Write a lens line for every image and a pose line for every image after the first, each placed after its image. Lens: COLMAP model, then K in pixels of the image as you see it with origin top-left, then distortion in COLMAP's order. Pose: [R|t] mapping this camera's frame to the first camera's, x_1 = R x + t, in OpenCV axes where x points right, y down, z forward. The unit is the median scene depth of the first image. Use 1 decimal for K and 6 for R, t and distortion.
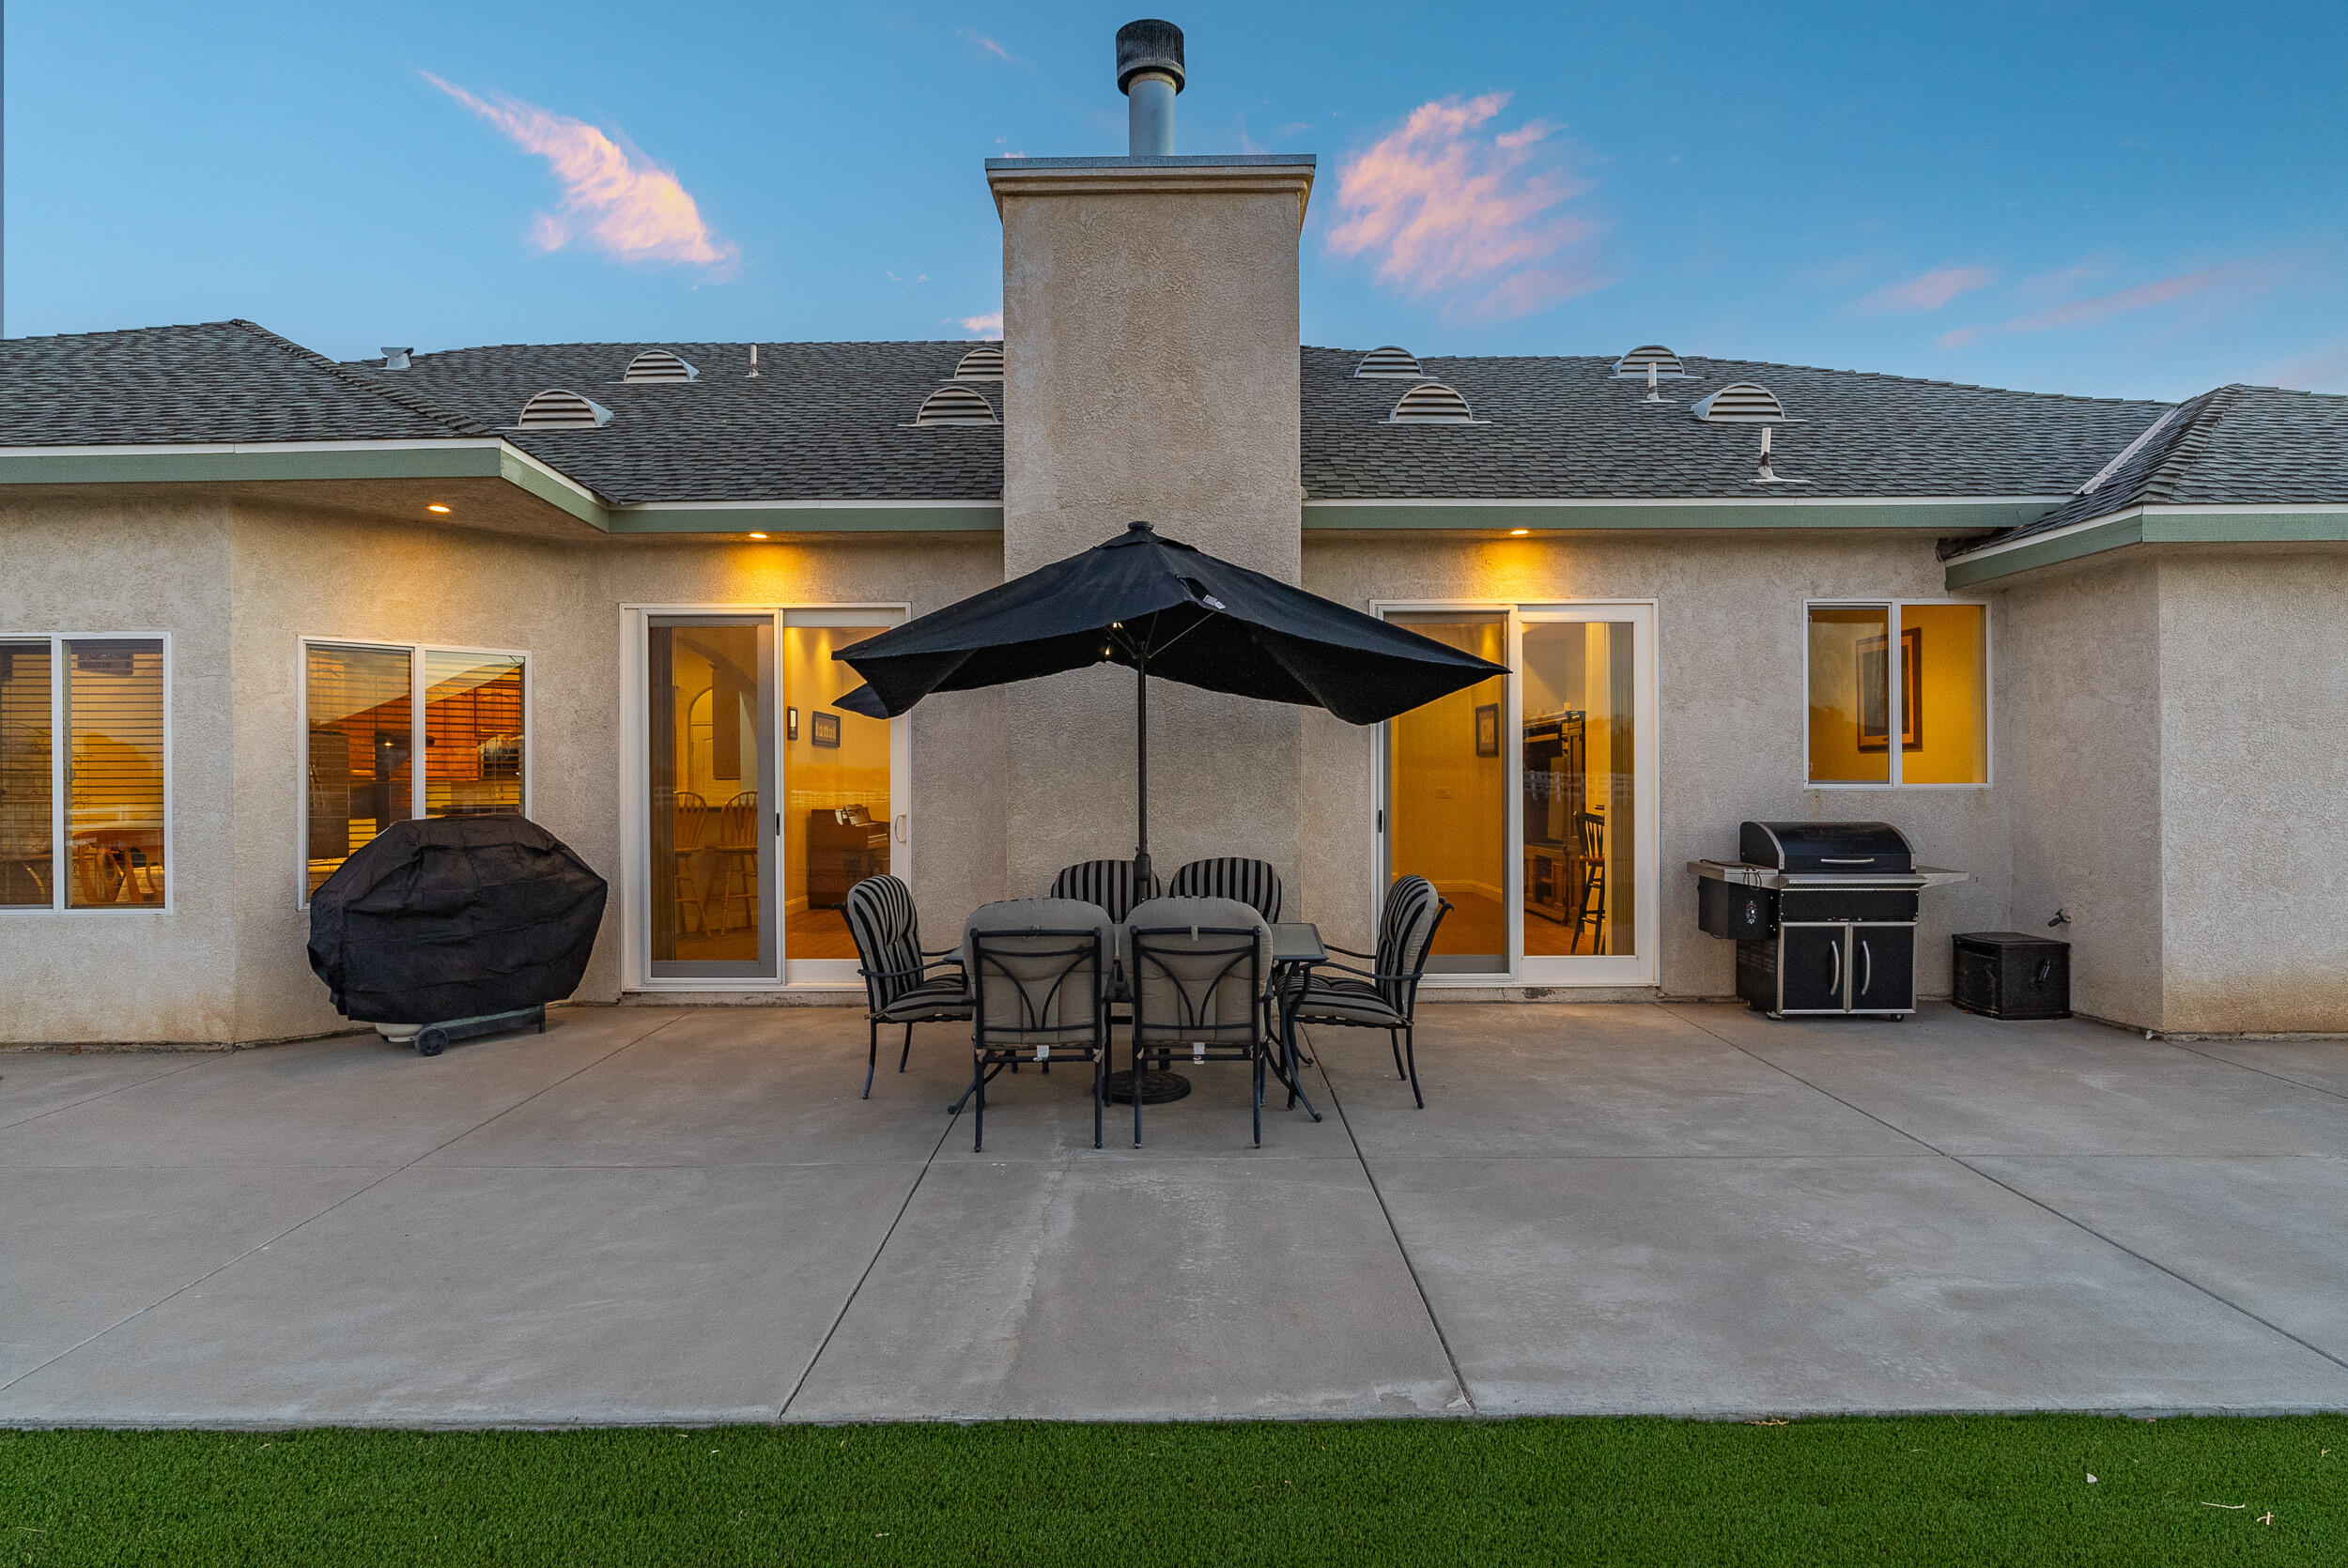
lens RADIAL K [[1291.8, 0, 1176.5], [0, 1291.8, 789.0], [0, 0, 1]] dist [-0.000409, -0.000321]
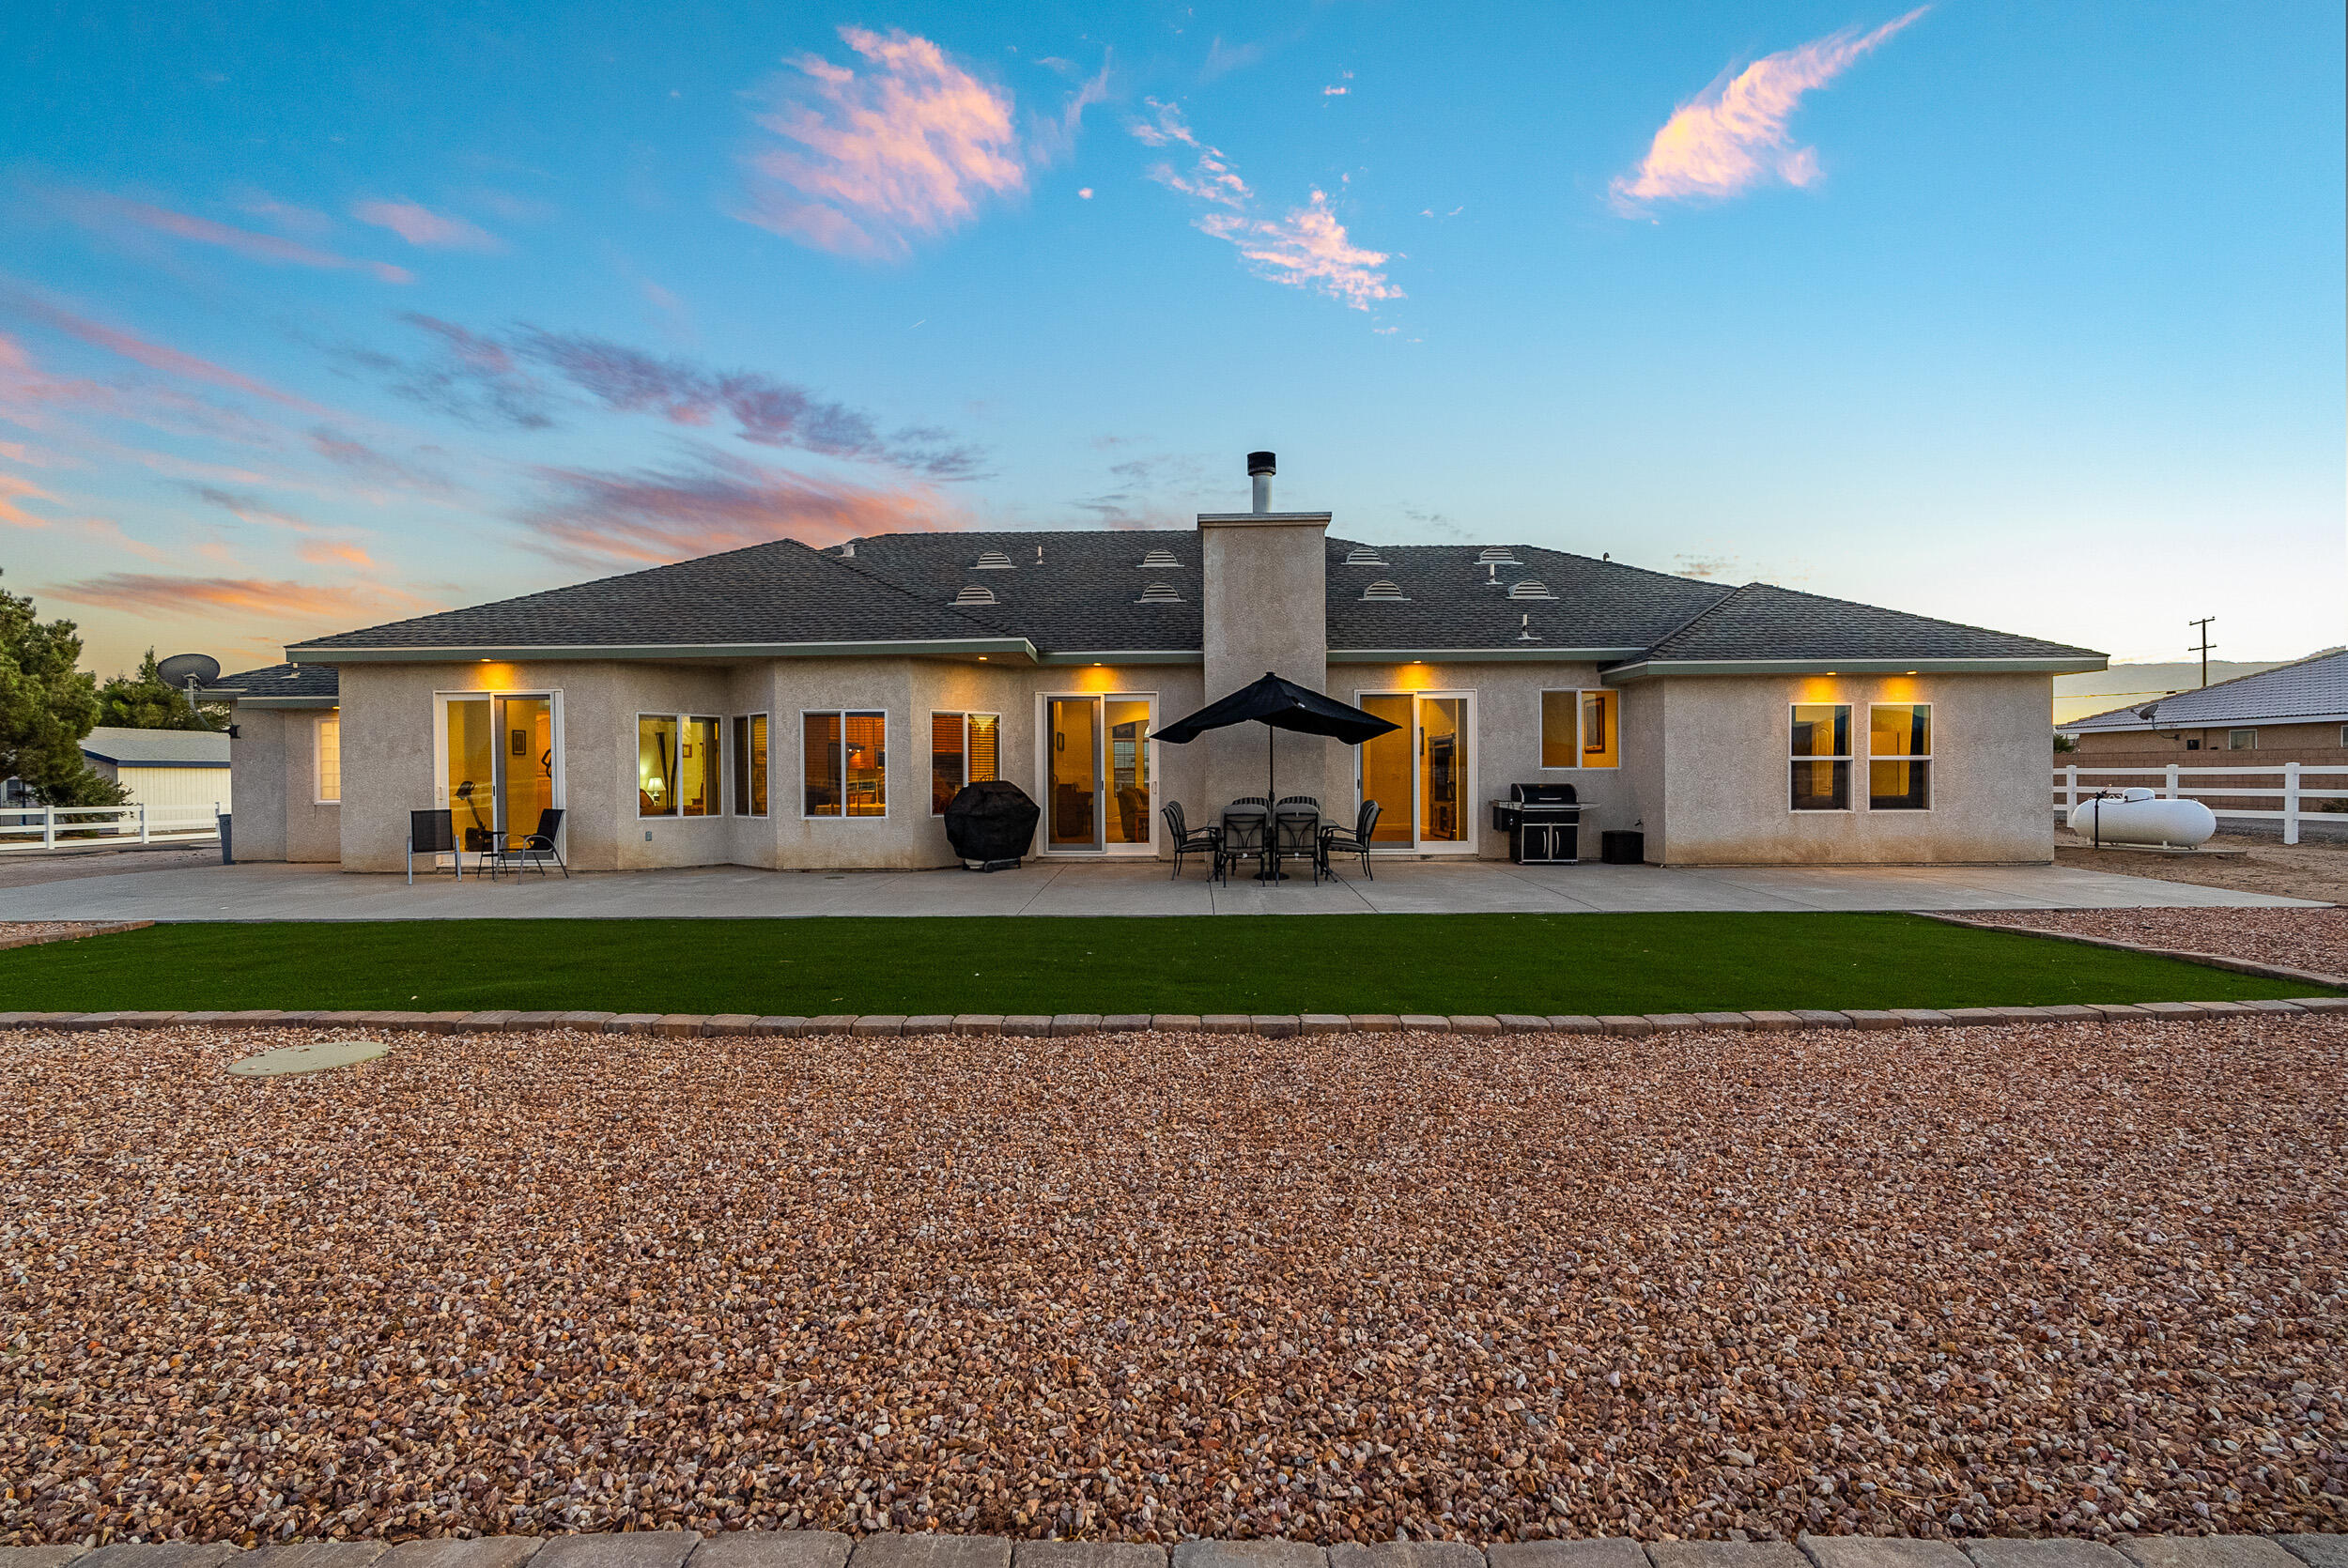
lens RADIAL K [[1091.9, 0, 1179.1], [0, 1091.9, 768.5], [0, 0, 1]] dist [-0.011074, -0.000001]
pose [[0.999890, -0.000865, -0.014836, -0.150052], [0.000759, 0.999974, -0.007153, 0.011924], [0.014842, 0.007141, 0.999864, -1.059044]]
